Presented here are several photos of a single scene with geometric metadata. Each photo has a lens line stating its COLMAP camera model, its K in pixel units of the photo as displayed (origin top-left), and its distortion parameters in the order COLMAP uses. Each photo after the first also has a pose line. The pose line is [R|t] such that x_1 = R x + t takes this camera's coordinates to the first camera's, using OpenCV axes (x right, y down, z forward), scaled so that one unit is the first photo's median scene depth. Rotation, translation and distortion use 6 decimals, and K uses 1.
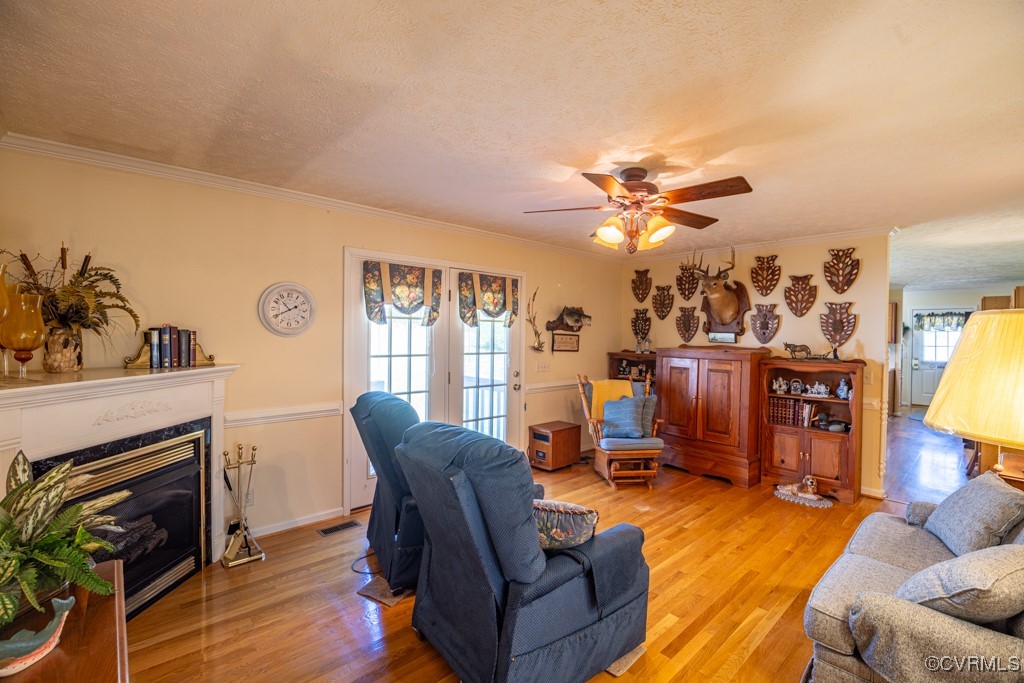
lens RADIAL K [[447.5, 0, 505.4], [0, 447.5, 341.3], [0, 0, 1]] dist [-0.015547, -0.001154]
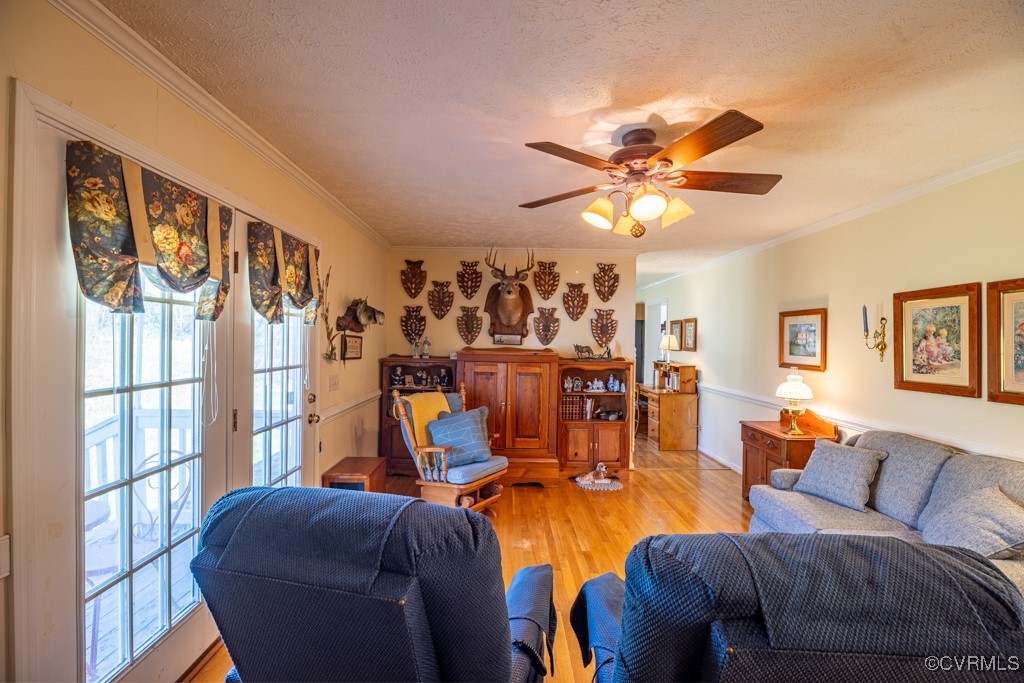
lens RADIAL K [[447.5, 0, 512.1], [0, 447.5, 341.6], [0, 0, 1]] dist [-0.015547, -0.001154]
pose [[0.660035, -0.007959, 0.751193, -0.289125], [0.006797, 0.999966, 0.004623, -0.009434], [-0.751204, 0.002054, 0.660067, 0.398485]]
